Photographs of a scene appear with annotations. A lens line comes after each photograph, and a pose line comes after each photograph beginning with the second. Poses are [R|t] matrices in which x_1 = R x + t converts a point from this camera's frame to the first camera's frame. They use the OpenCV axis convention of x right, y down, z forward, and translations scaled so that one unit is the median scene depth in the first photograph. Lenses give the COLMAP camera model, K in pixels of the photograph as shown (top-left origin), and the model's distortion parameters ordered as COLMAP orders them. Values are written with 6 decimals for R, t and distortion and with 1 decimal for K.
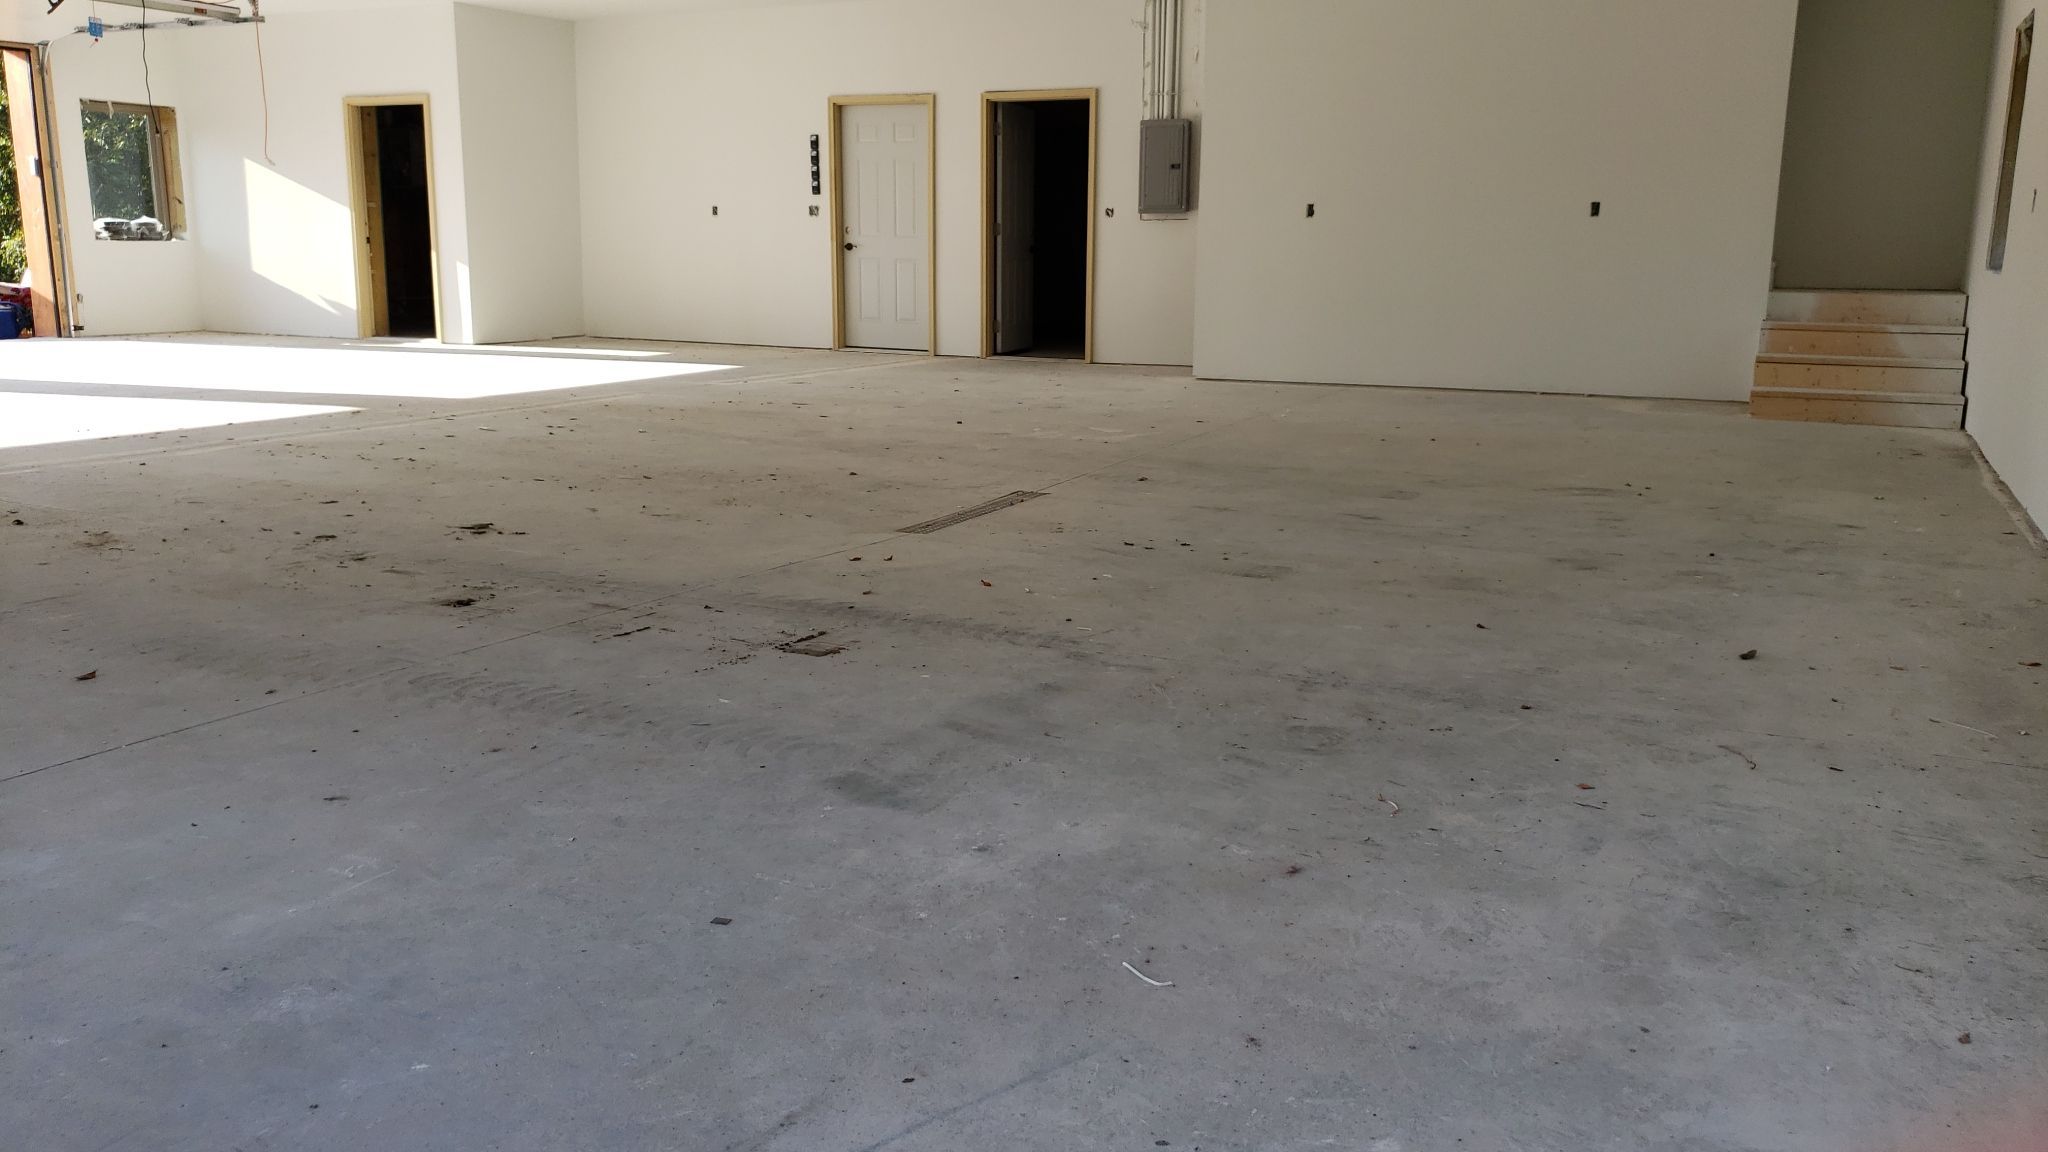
lens RADIAL K [[1604.6, 0, 1020.2], [0, 1604.6, 569.8], [0, 0, 1]] dist [0.027681, -0.009466]
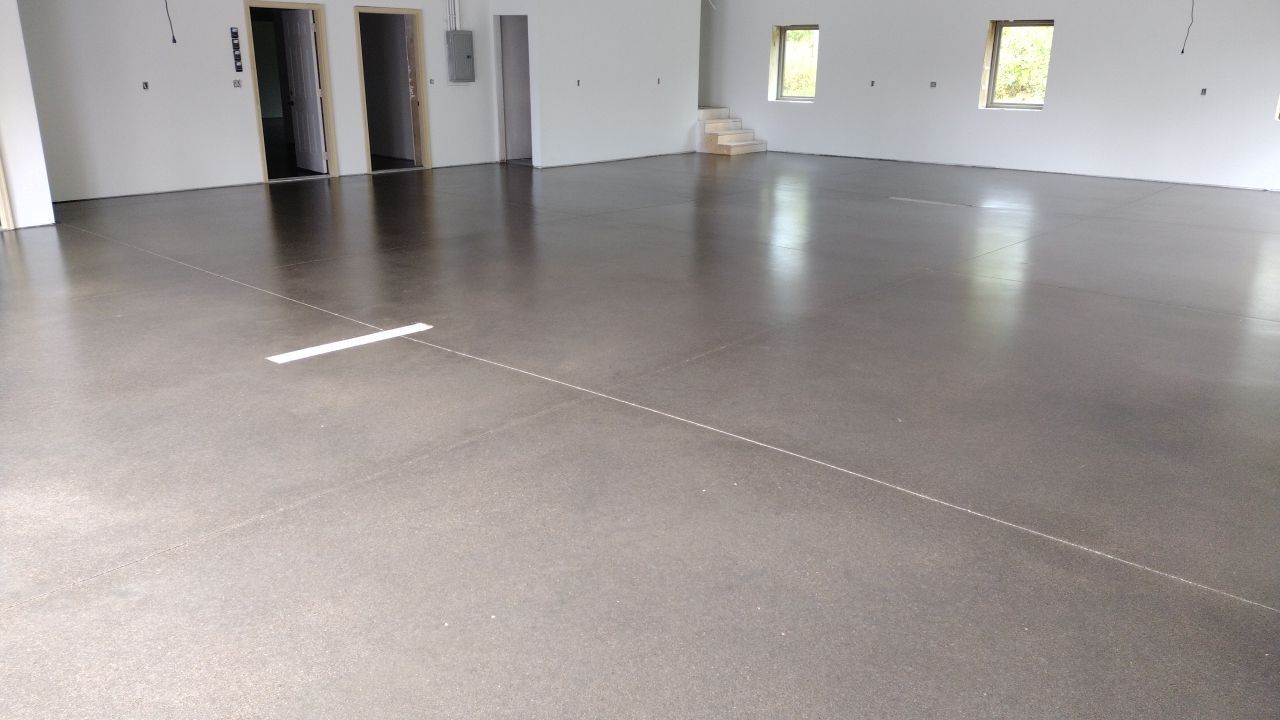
lens RADIAL K [[937.4, 0, 641.8], [0, 937.4, 357.2], [0, 0, 1]] dist [0.062557, -0.082935]
pose [[0.253497, -0.307762, 0.917072, -0.963926], [0.181850, 0.946298, 0.267304, -0.174683], [-0.950089, 0.099008, 0.295851, 0.508477]]
